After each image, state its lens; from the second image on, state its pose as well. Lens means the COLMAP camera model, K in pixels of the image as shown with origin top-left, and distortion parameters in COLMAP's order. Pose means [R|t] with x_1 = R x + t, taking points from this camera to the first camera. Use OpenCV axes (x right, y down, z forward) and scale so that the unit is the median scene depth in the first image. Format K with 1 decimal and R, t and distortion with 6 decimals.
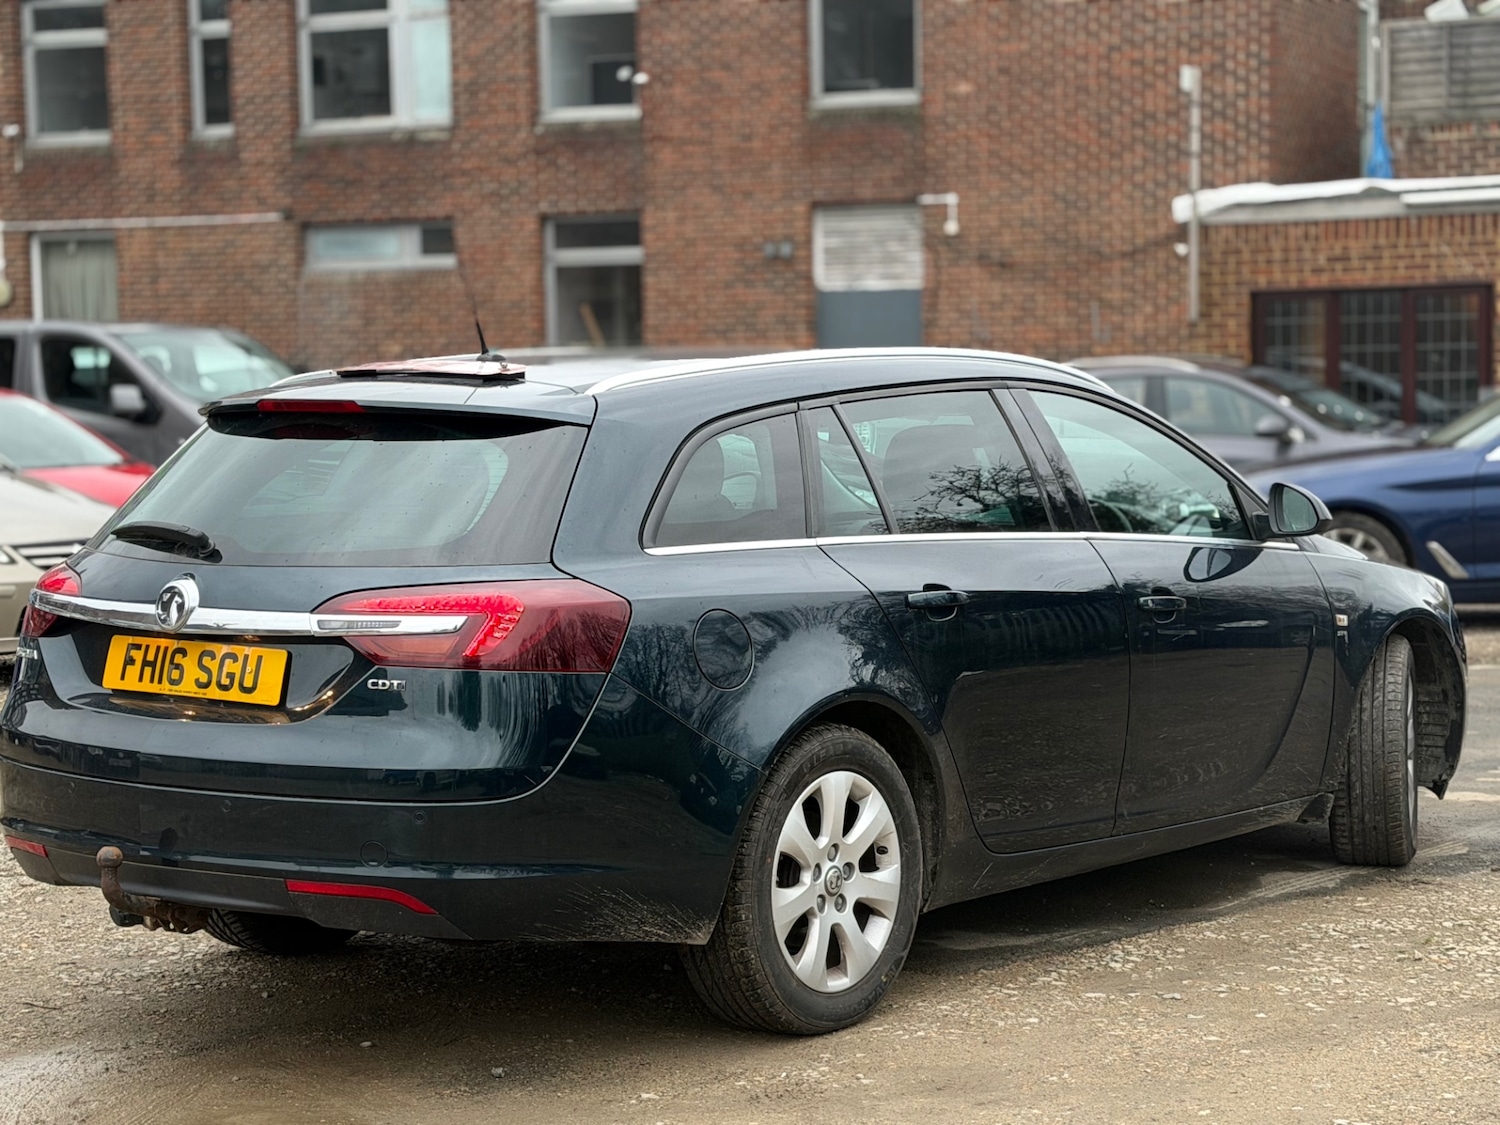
lens RADIAL K [[2903.9, 0, 749.4], [0, 2903.9, 562.0], [0, 0, 1]] dist [0.147588, 0.000000]
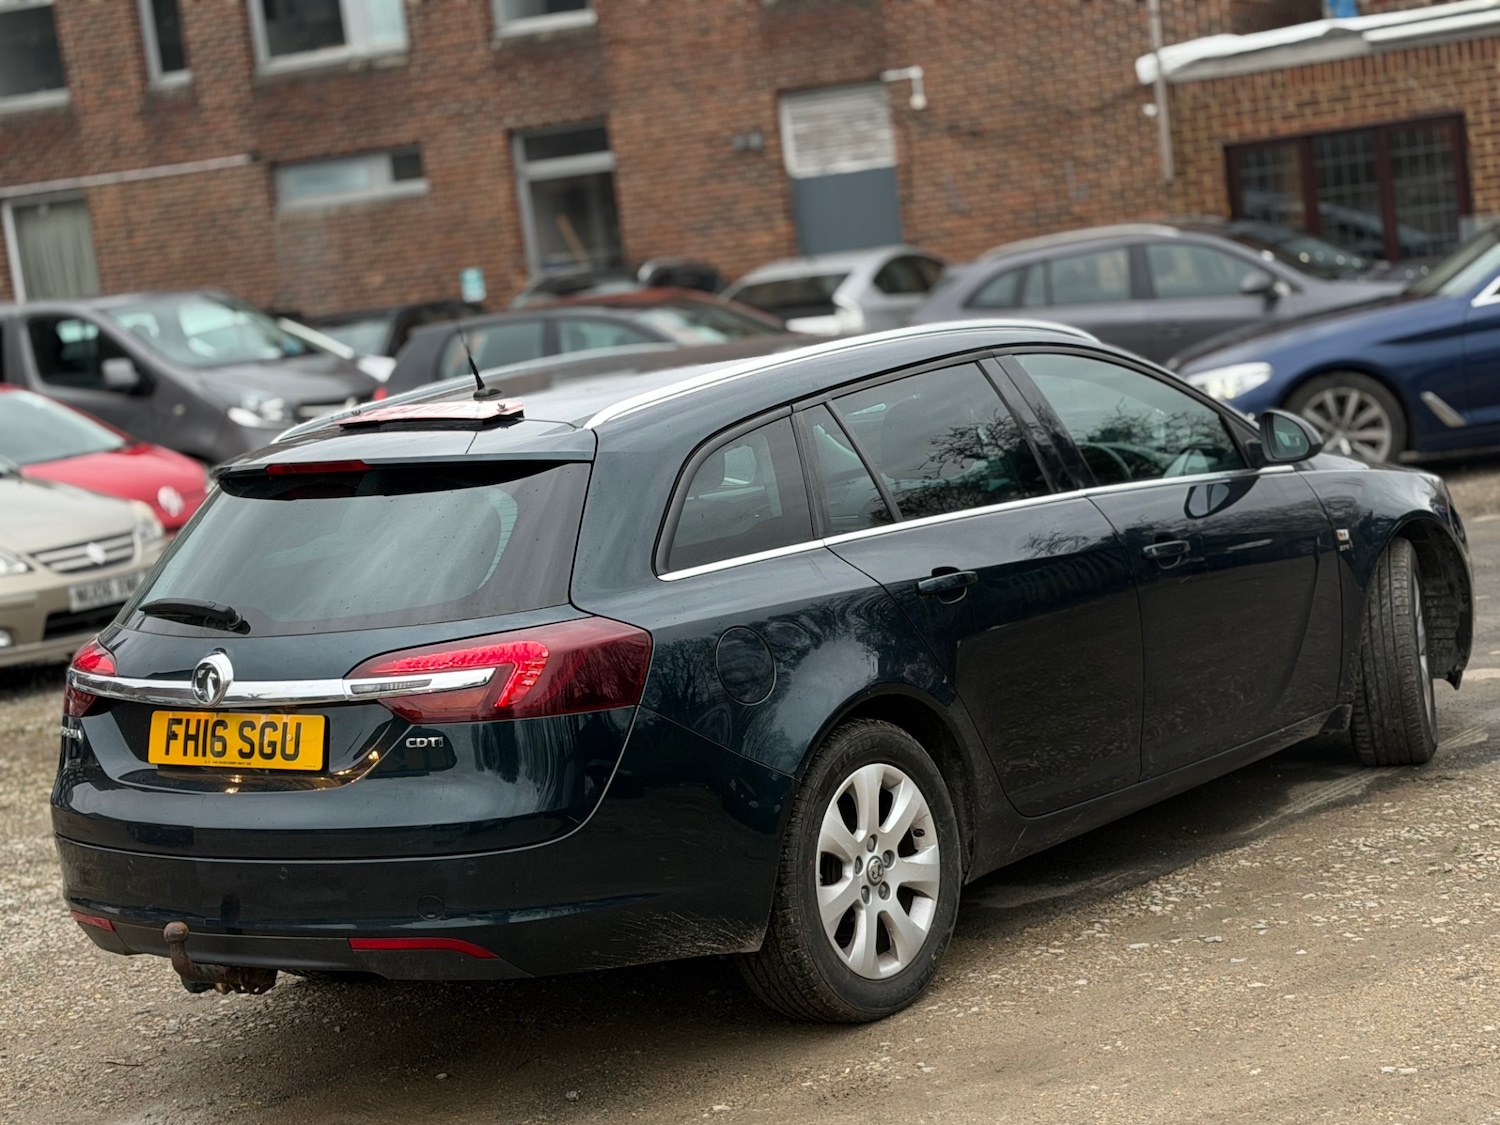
lens RADIAL K [[2903.9, 0, 752.7], [0, 2903.9, 564.7], [0, 0, 1]] dist [0.147588, 0.000000]
pose [[0.994347, -0.106095, -0.004155, 0.001537], [0.106173, 0.993205, 0.047666, -0.051828], [-0.000930, -0.047838, 0.998855, -0.022925]]
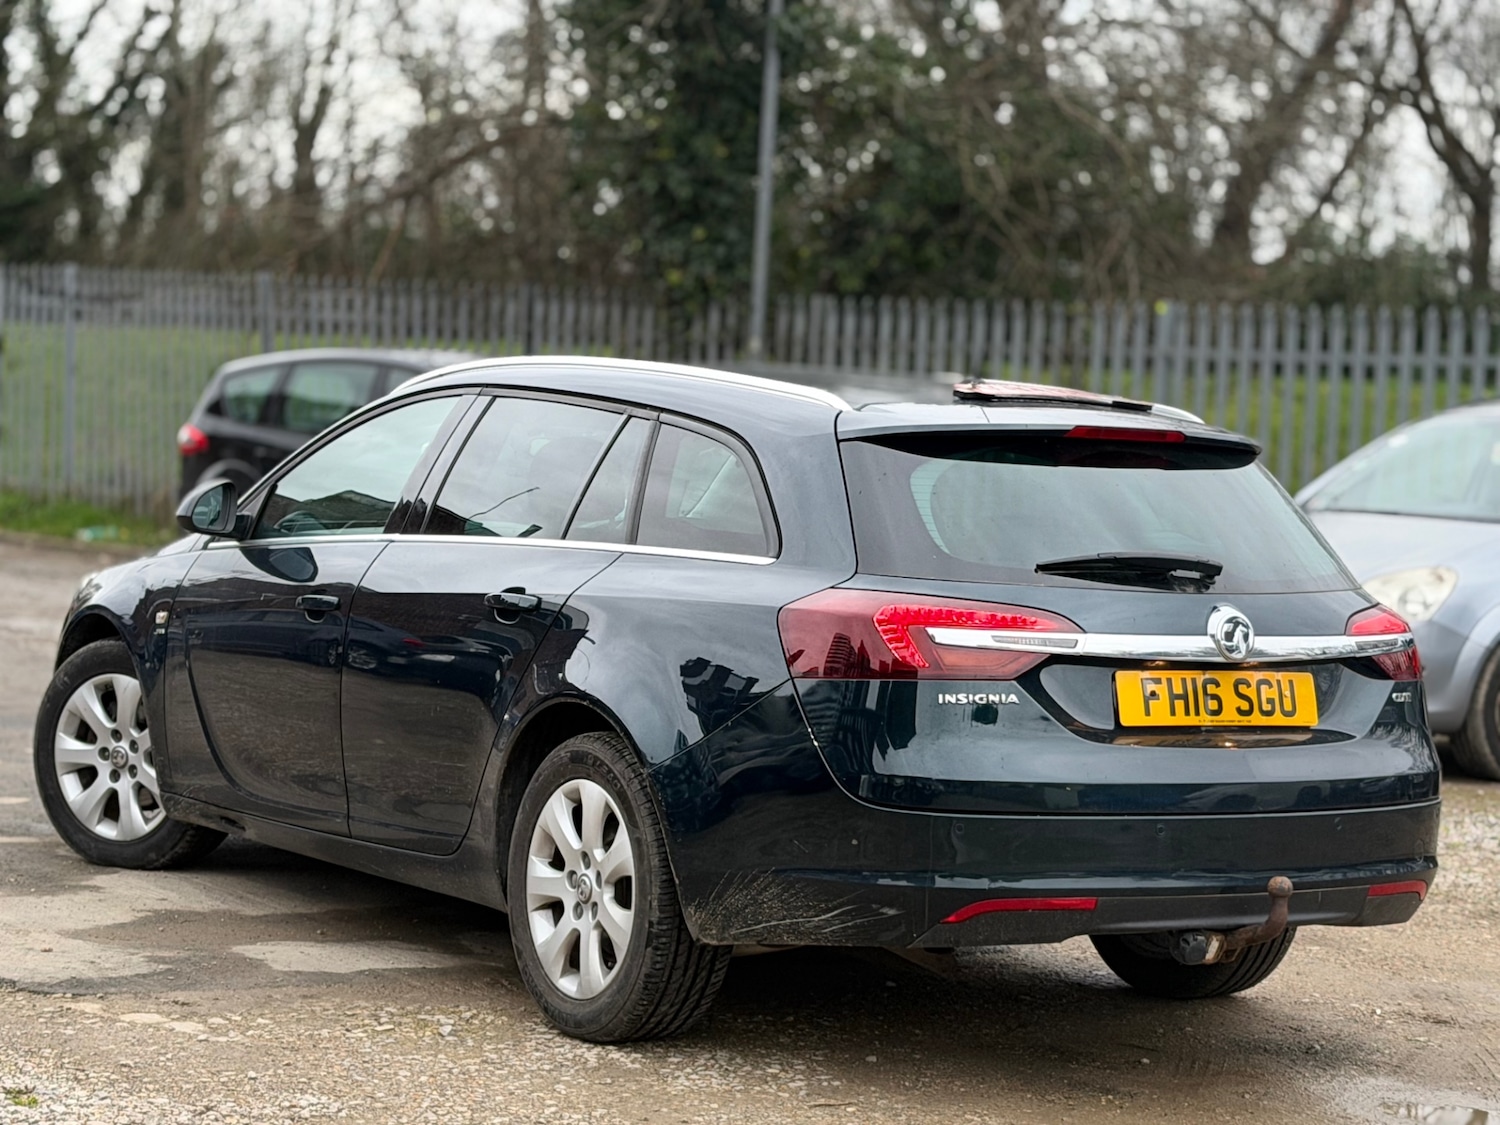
lens RADIAL K [[3334.2, 0, 754.9], [0, 3334.2, 564.9], [0, 0, 1]] dist [0.156164, 0.000000]
pose [[0.336508, -0.019797, 0.941473, -1.269381], [0.014207, 0.999772, 0.015945, -0.028624], [-0.941573, 0.008010, 0.336712, 0.729762]]
